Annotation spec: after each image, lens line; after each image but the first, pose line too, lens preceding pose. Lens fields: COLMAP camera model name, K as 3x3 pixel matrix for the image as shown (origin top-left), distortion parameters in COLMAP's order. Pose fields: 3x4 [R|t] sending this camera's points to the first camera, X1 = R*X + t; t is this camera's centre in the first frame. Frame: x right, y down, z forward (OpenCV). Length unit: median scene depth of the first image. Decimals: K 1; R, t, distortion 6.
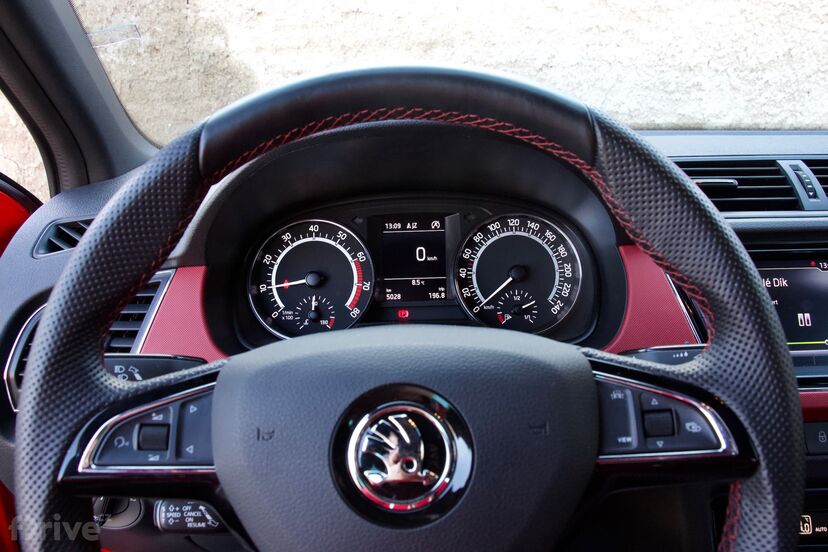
lens RADIAL K [[673.6, 0, 416.6], [0, 673.6, 274.6], [0, 0, 1]] dist [-0.167991, 0.100760]
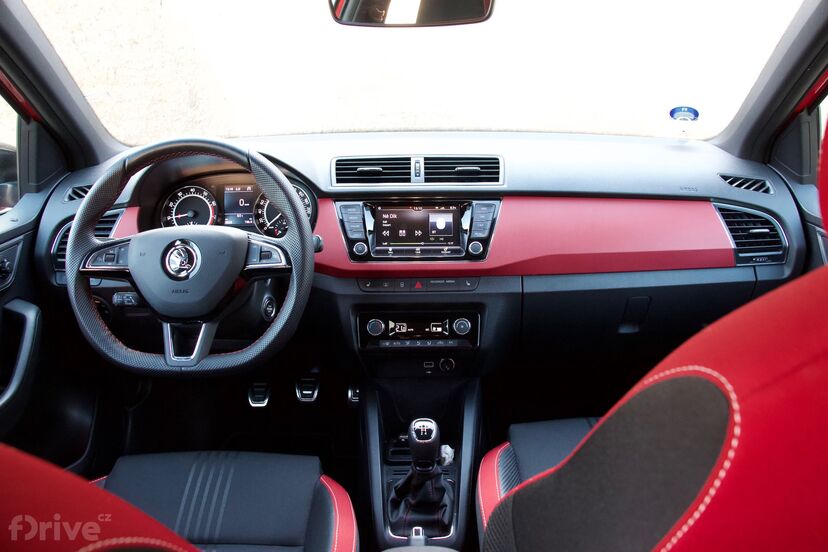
lens RADIAL K [[673.6, 0, 415.0], [0, 673.6, 276.3], [0, 0, 1]] dist [-0.167991, 0.100760]
pose [[0.999859, 0.014472, 0.008471, 0.542896], [-0.014963, 0.998017, 0.061133, 0.066100], [-0.007569, -0.061252, 0.998094, -1.120349]]
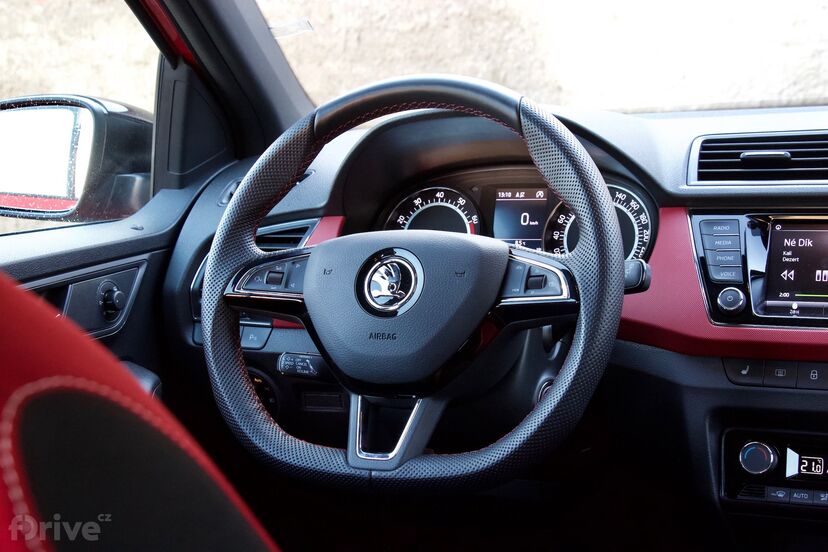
lens RADIAL K [[1444.0, 0, 405.7], [0, 1444.0, 269.0], [0, 0, 1]] dist [0.059804, 0.000000]
pose [[0.921259, 0.040898, -0.386793, 0.785126], [-0.079821, 0.993170, -0.085102, 0.283611], [0.380670, 0.109275, 0.918232, -1.350693]]
